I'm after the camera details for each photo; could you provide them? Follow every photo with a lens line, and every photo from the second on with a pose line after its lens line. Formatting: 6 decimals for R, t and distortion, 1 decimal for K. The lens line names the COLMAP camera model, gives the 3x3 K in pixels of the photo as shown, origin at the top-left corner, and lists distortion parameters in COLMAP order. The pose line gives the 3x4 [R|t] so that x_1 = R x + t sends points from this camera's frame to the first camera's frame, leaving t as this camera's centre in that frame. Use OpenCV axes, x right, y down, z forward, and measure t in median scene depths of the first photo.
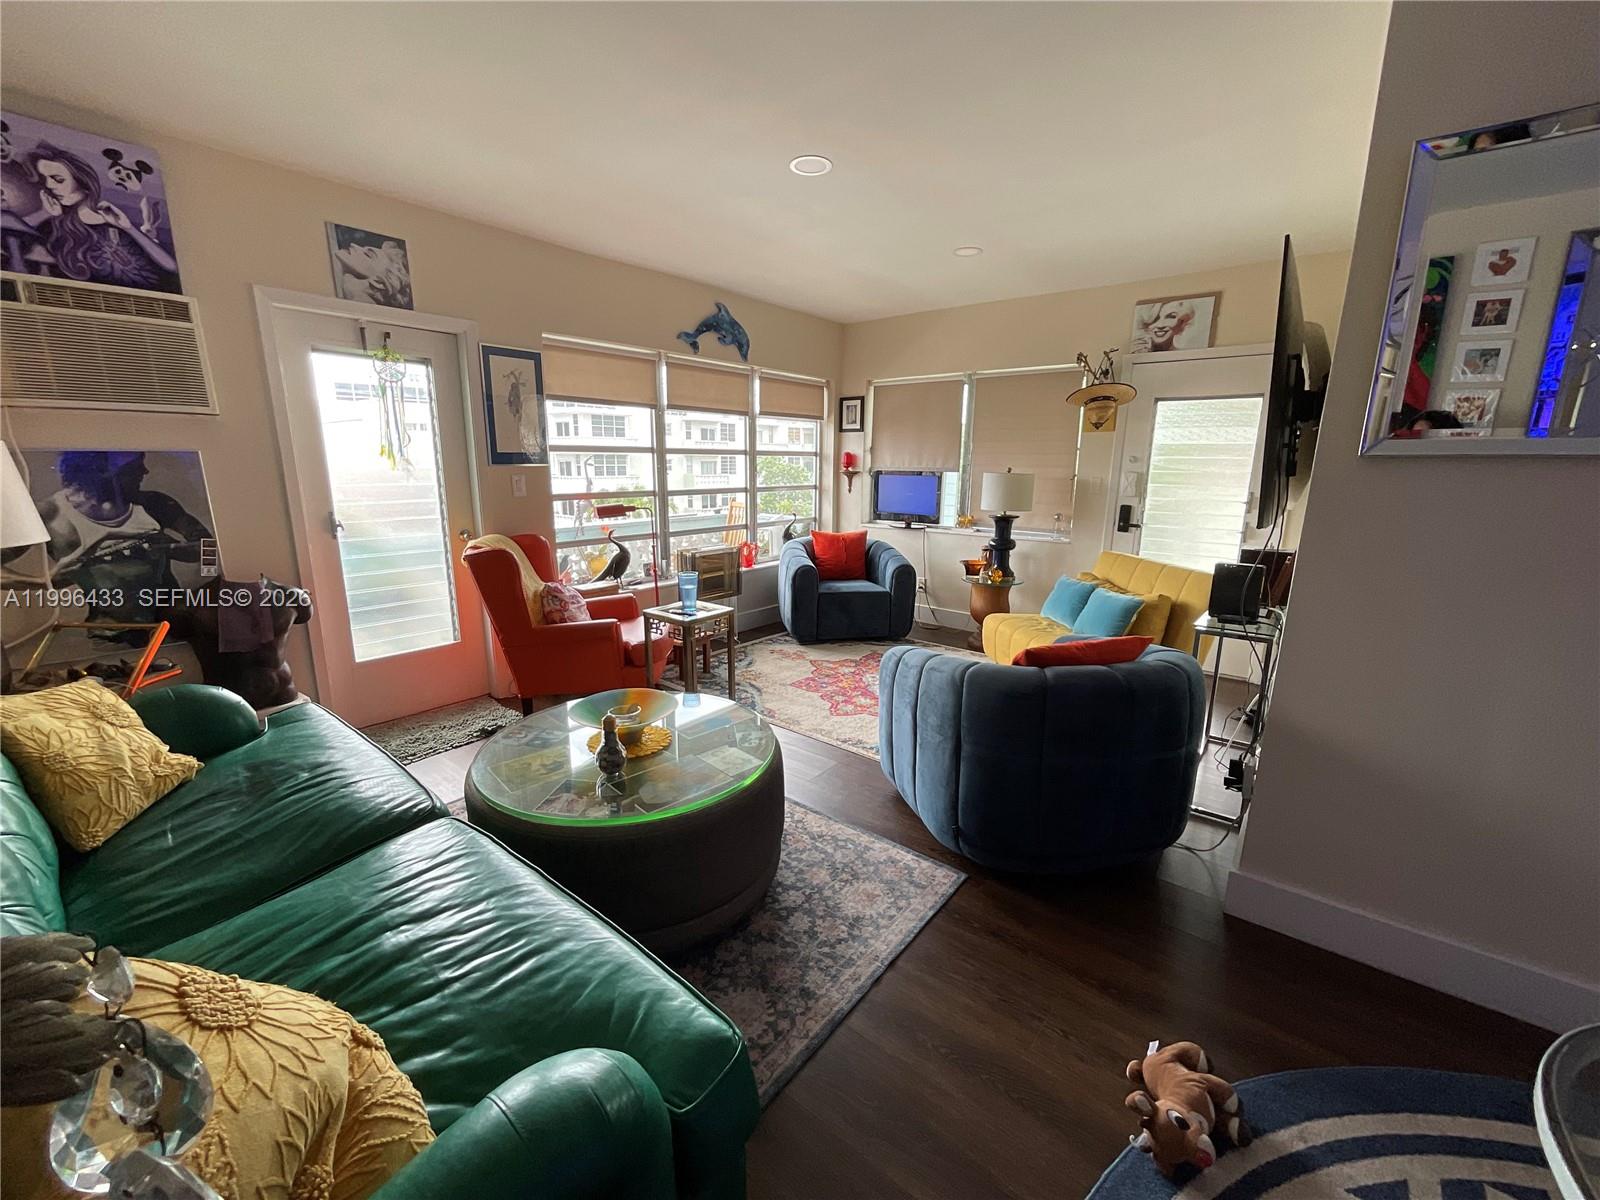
lens RADIAL K [[649.6, 0, 795.2], [0, 649.6, 600.0], [0, 0, 1]] dist [0.001937, -0.000219]
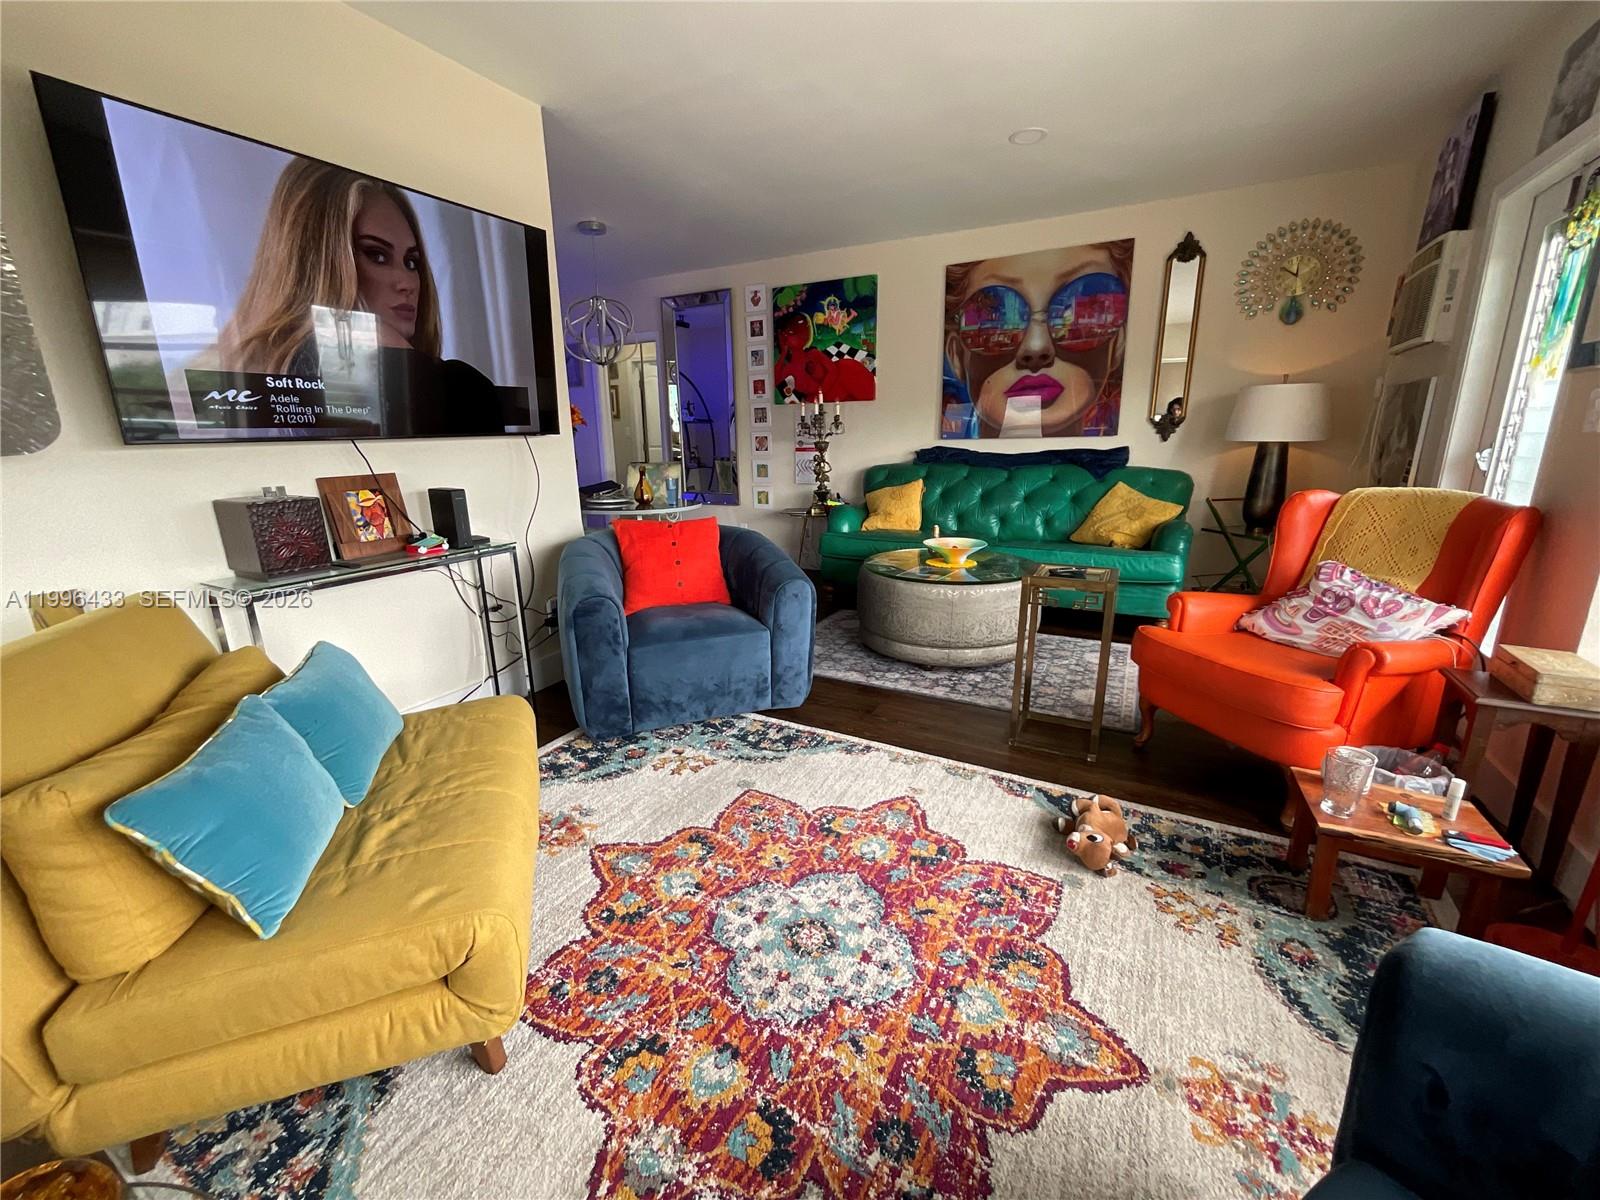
lens RADIAL K [[649.6, 0, 802.5], [0, 649.6, 599.6], [0, 0, 1]] dist [0.001937, -0.000219]
pose [[-0.980054, 0.051578, -0.191920, 0.235553], [-0.039866, 0.895077, 0.444126, -0.226290], [0.194690, 0.442919, -0.875168, 1.283923]]
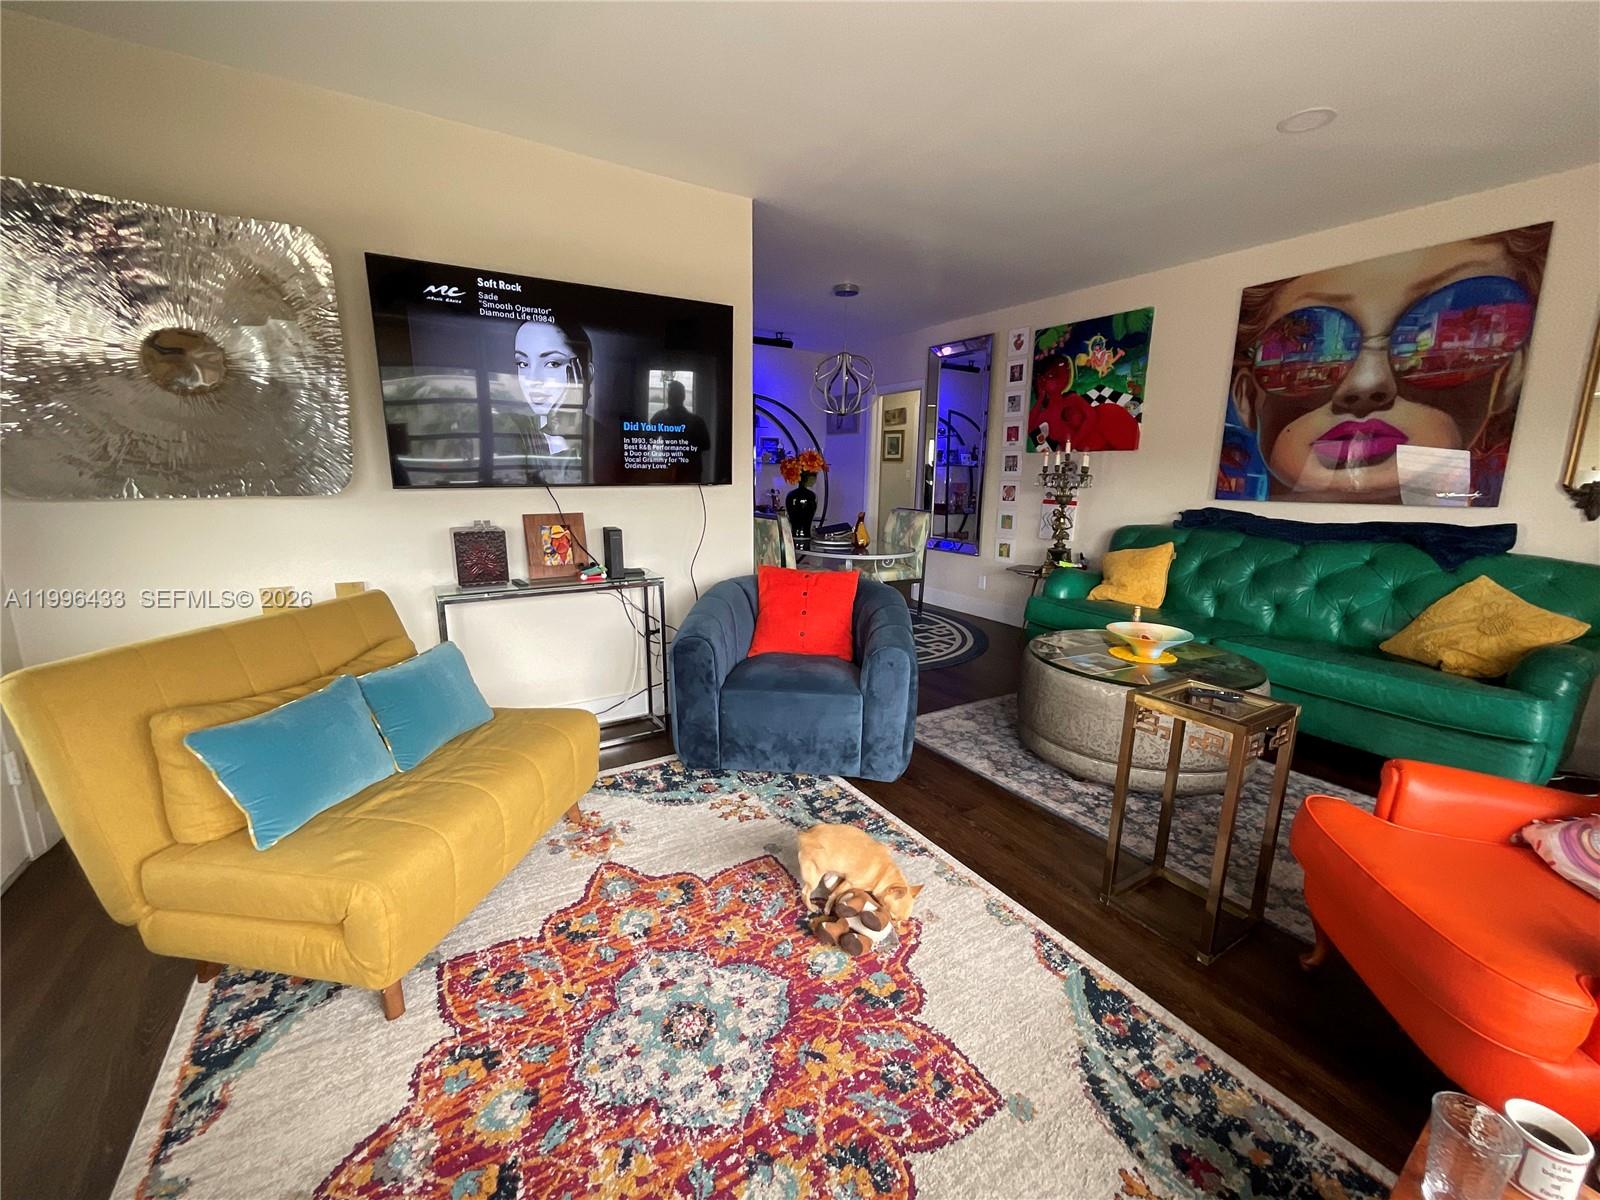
lens RADIAL K [[649.6, 0, 802.0], [0, 649.6, 599.4], [0, 0, 1]] dist [0.001937, -0.000219]
pose [[-0.949201, -0.083490, 0.303392, 0.008499], [0.044919, 0.918334, 0.393249, -0.240851], [-0.311448, 0.386900, -0.867933, 1.241303]]
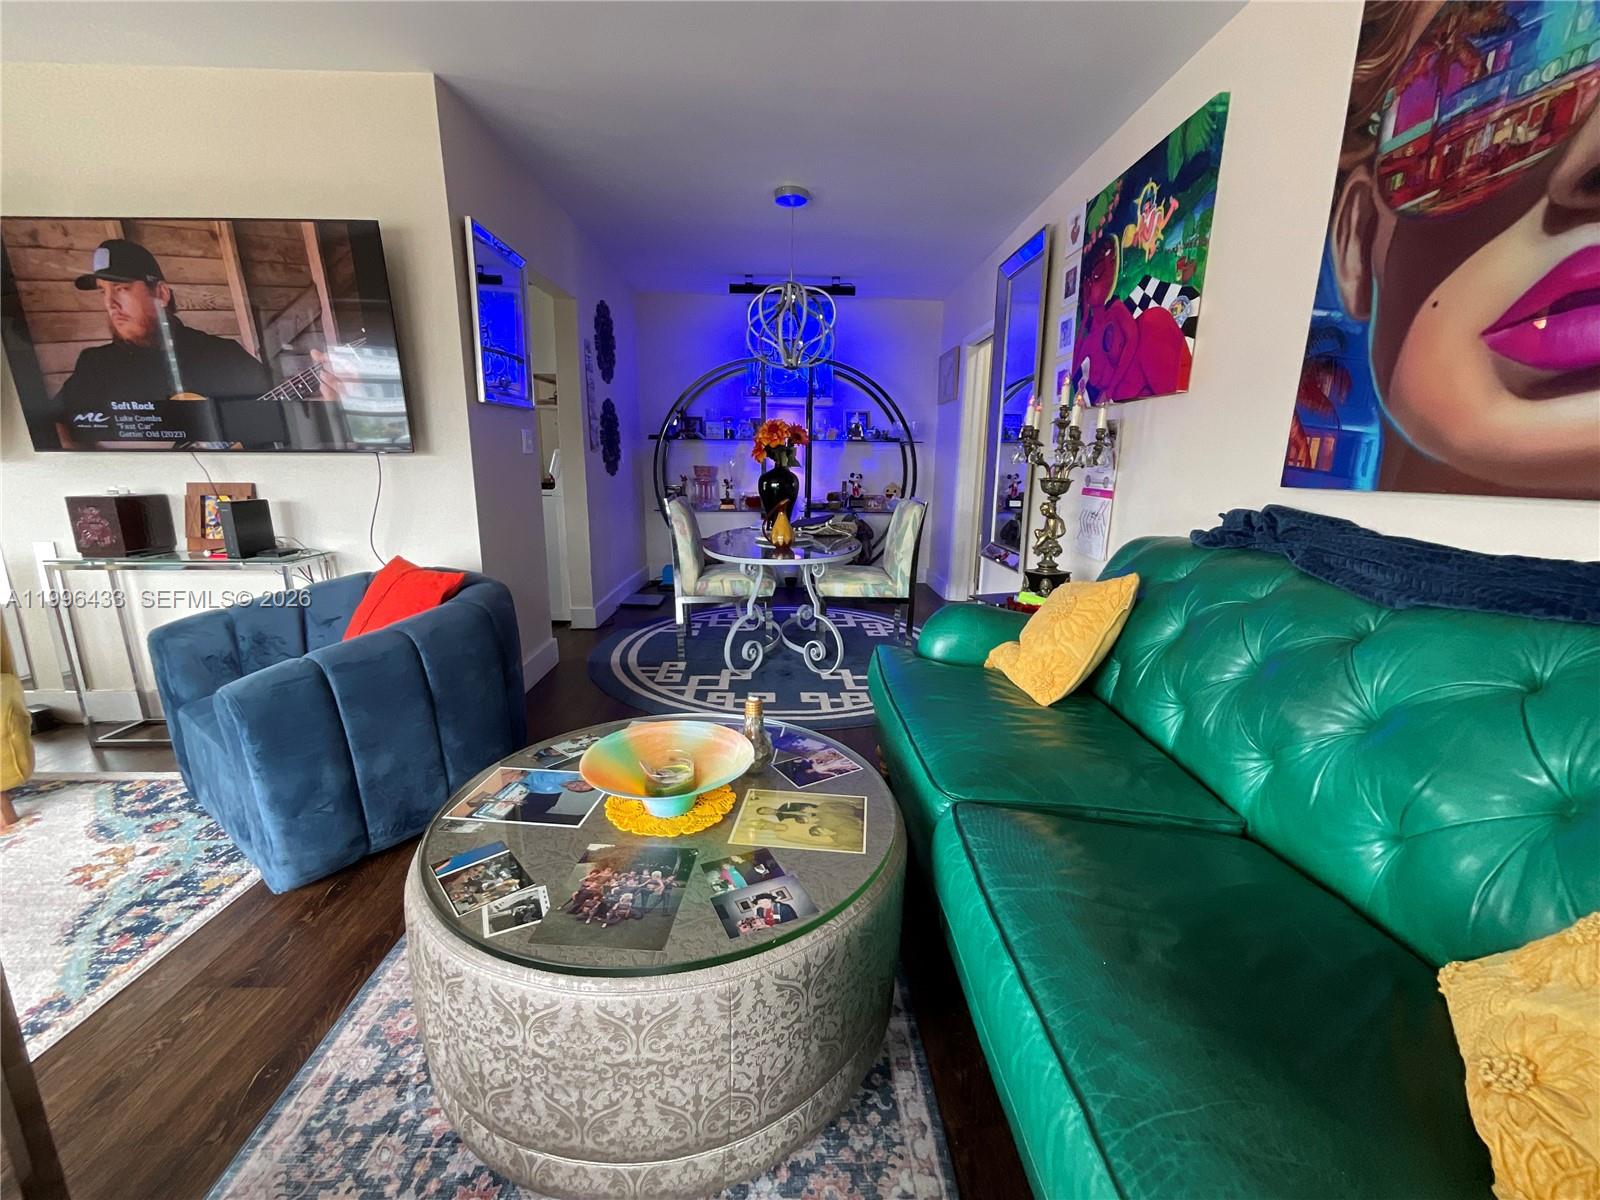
lens RADIAL K [[649.6, 0, 801.4], [0, 649.6, 599.0], [0, 0, 1]] dist [0.001937, -0.000219]
pose [[-0.658121, -0.177193, 0.731764, -0.407543], [0.143164, 0.924730, 0.352675, -0.093061], [-0.739175, 0.336865, -0.583217, 0.640414]]
